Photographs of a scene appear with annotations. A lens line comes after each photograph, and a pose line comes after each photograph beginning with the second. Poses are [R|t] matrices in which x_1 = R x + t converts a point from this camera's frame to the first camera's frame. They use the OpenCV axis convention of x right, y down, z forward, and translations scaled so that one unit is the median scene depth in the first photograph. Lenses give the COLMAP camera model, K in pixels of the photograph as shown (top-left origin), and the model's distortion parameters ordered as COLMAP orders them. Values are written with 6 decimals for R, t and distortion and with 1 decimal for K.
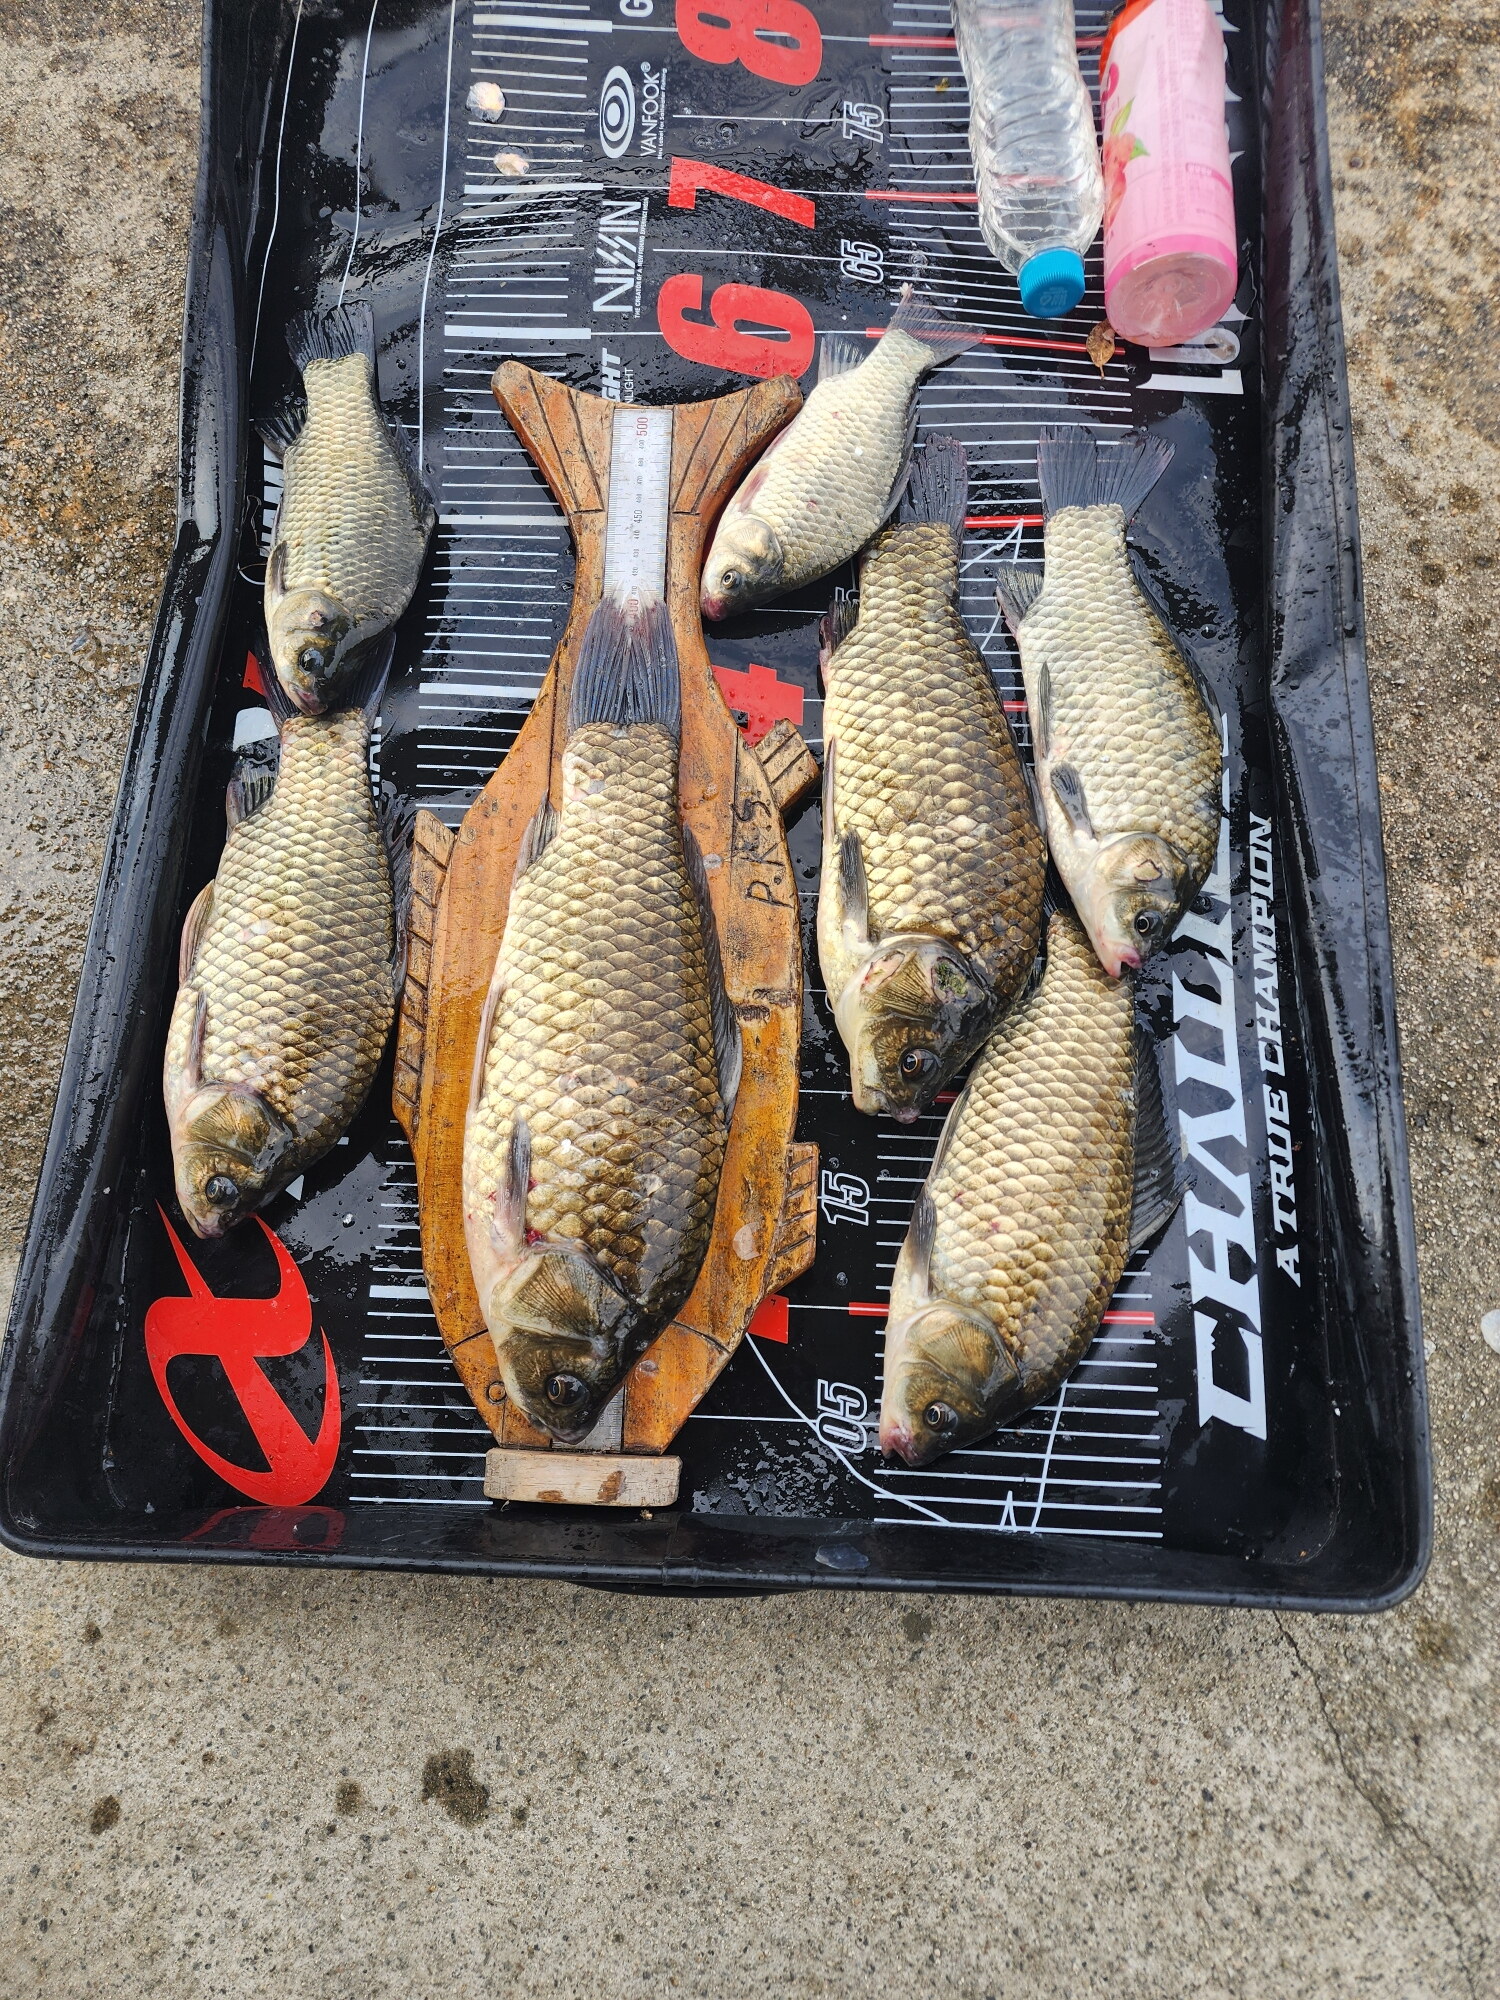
lens RADIAL K [[1268.2, 0, 814.8], [0, 1268.2, 999.7], [0, 0, 1]] dist [0.002318, -0.003020]
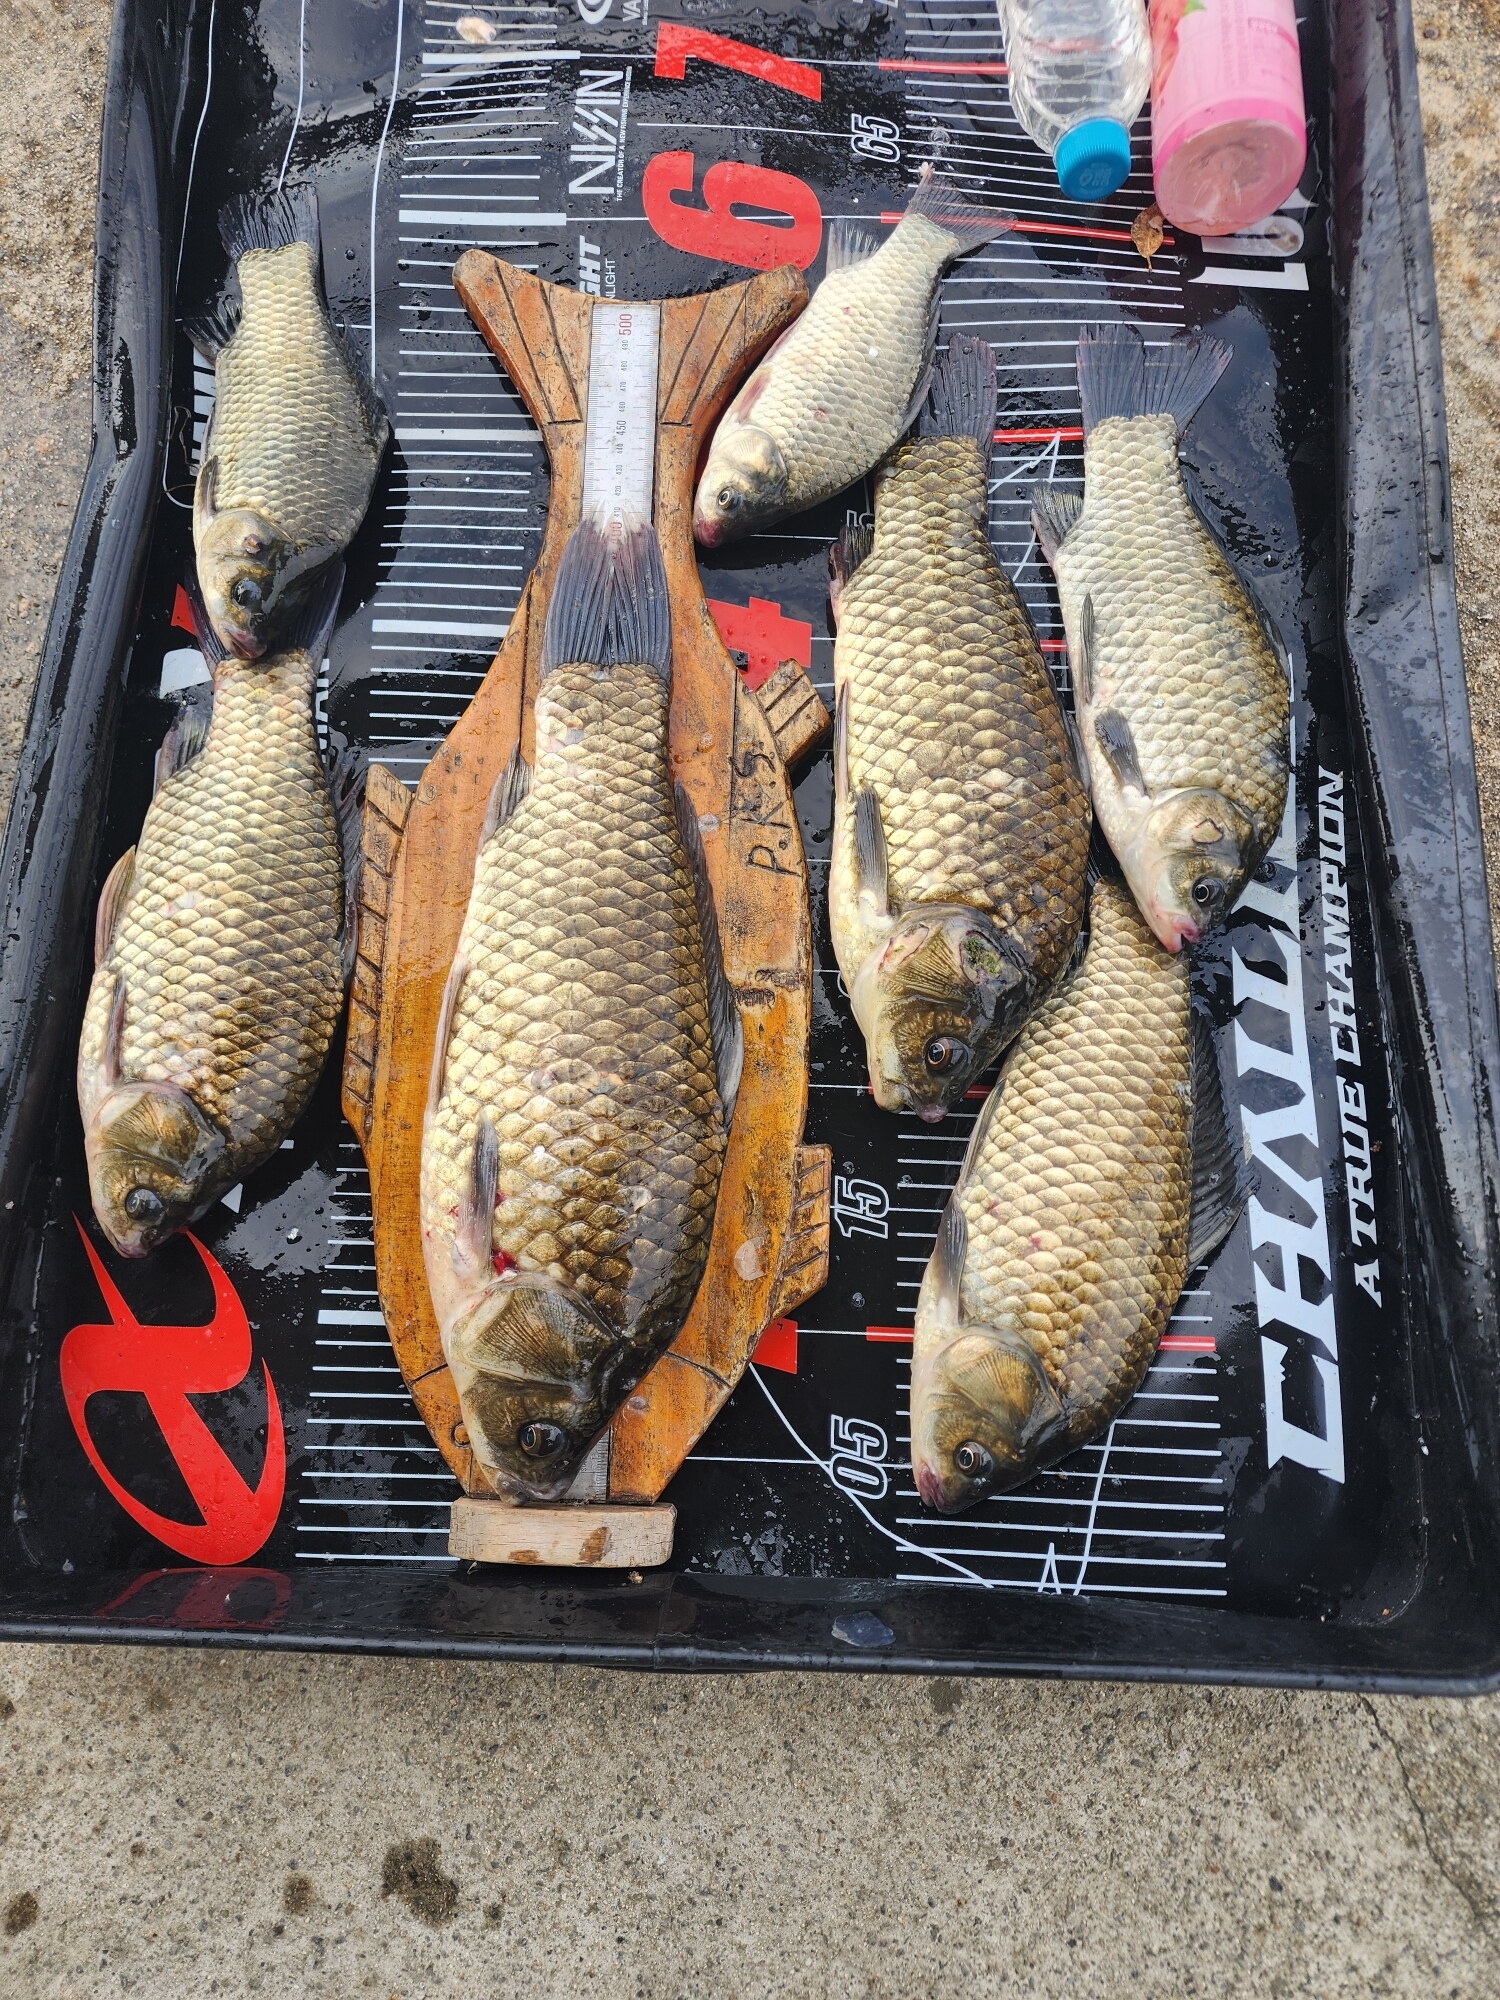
lens RADIAL K [[1268.2, 0, 814.8], [0, 1268.2, 999.7], [0, 0, 1]] dist [0.002318, -0.003020]
pose [[0.999993, -0.003019, 0.002218, -0.009925], [0.002969, 0.999752, 0.022058, -0.006654], [-0.002284, -0.022051, 0.999754, 0.128130]]
